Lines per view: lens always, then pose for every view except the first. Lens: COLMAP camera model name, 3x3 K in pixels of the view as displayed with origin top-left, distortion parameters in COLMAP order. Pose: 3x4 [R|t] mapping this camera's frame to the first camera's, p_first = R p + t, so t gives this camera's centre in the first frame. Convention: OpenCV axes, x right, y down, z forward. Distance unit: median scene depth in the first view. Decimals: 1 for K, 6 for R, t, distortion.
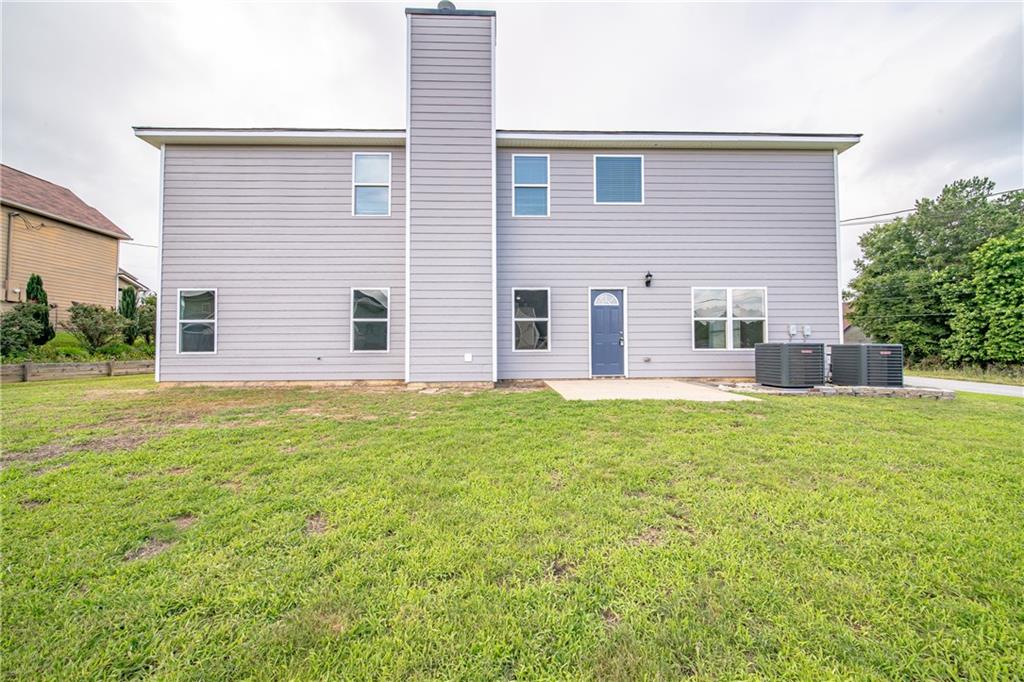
lens RADIAL K [[417.5, 0, 512.0], [0, 417.5, 341.0], [0, 0, 1]] dist [0.001185, 0.000099]
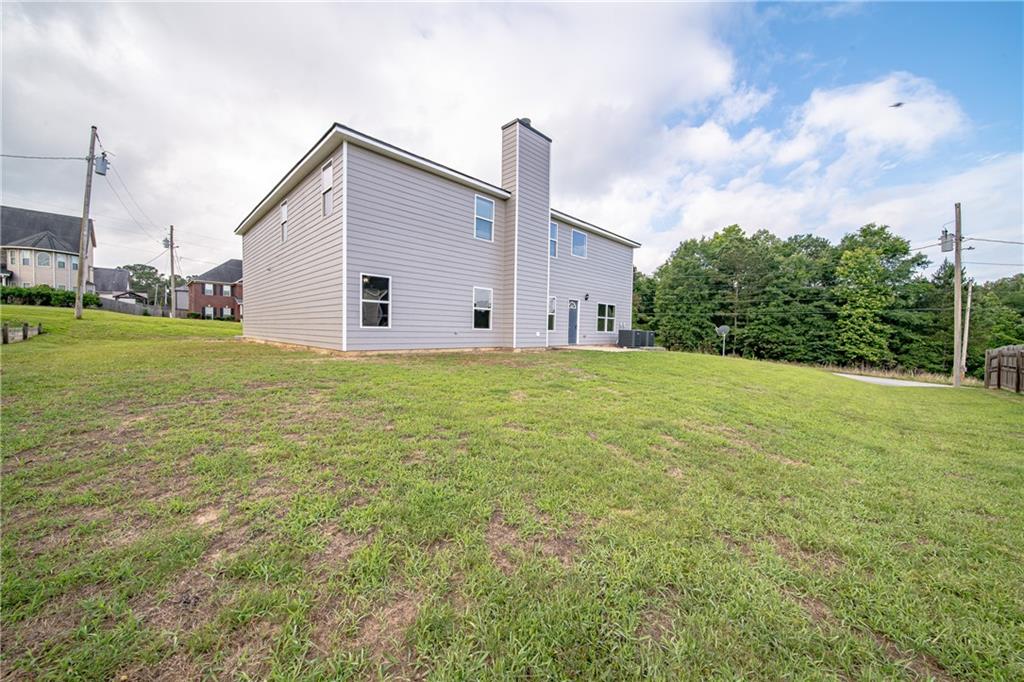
lens RADIAL K [[353.3, 0, 512.0], [0, 353.3, 341.0], [0, 0, 1]] dist [0.000558, -0.000029]
pose [[0.741161, 0.000560, 0.671327, -0.749232], [-0.040199, 0.998242, 0.043547, 0.004686], [-0.670123, -0.059262, 0.739881, -0.027903]]
